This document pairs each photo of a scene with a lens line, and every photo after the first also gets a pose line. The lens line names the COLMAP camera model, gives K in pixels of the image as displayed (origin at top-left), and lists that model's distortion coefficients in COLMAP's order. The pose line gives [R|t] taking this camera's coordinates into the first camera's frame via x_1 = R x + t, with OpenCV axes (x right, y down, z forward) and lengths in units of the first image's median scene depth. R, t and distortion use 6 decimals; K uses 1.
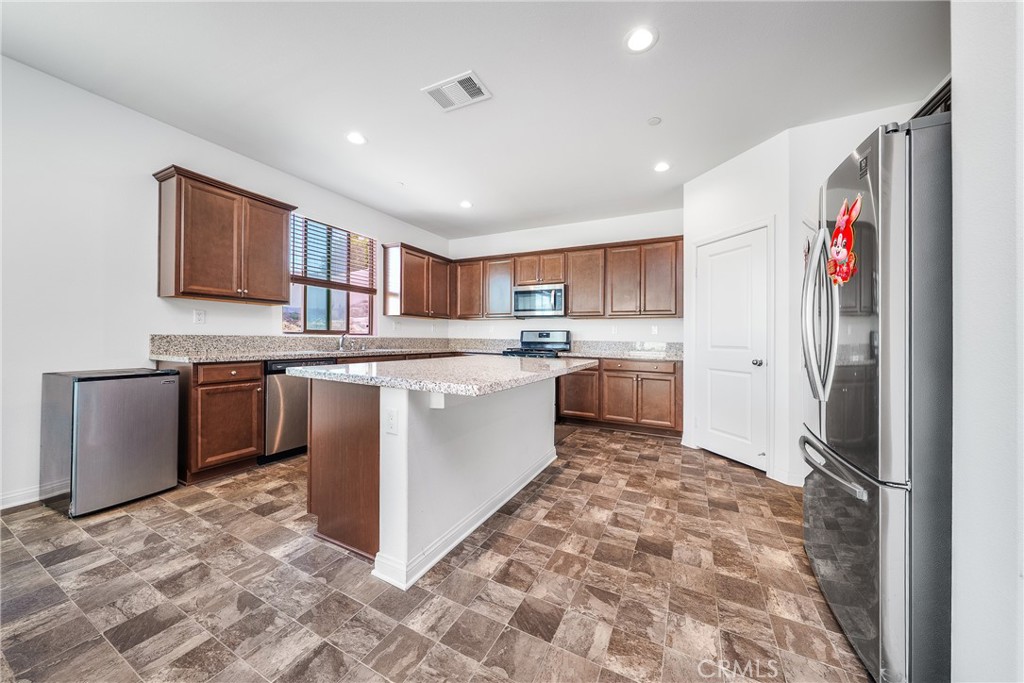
lens RADIAL K [[347.9, 0, 516.1], [0, 347.9, 338.4], [0, 0, 1]] dist [-0.000983, -0.000058]
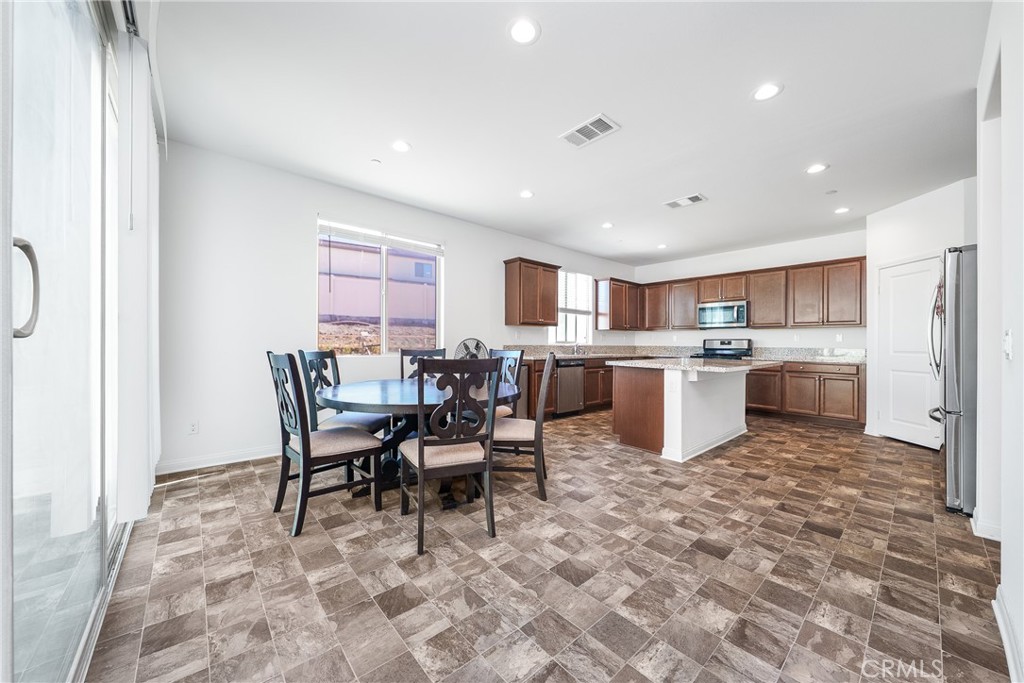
lens RADIAL K [[367.7, 0, 511.8], [0, 367.7, 347.0], [0, 0, 1]] dist [-0.009191, 0.000020]
pose [[0.927890, -0.004629, -0.372826, -0.161154], [0.006004, 0.999979, 0.002529, -0.003119], [0.372806, -0.004585, 0.927898, -0.544953]]
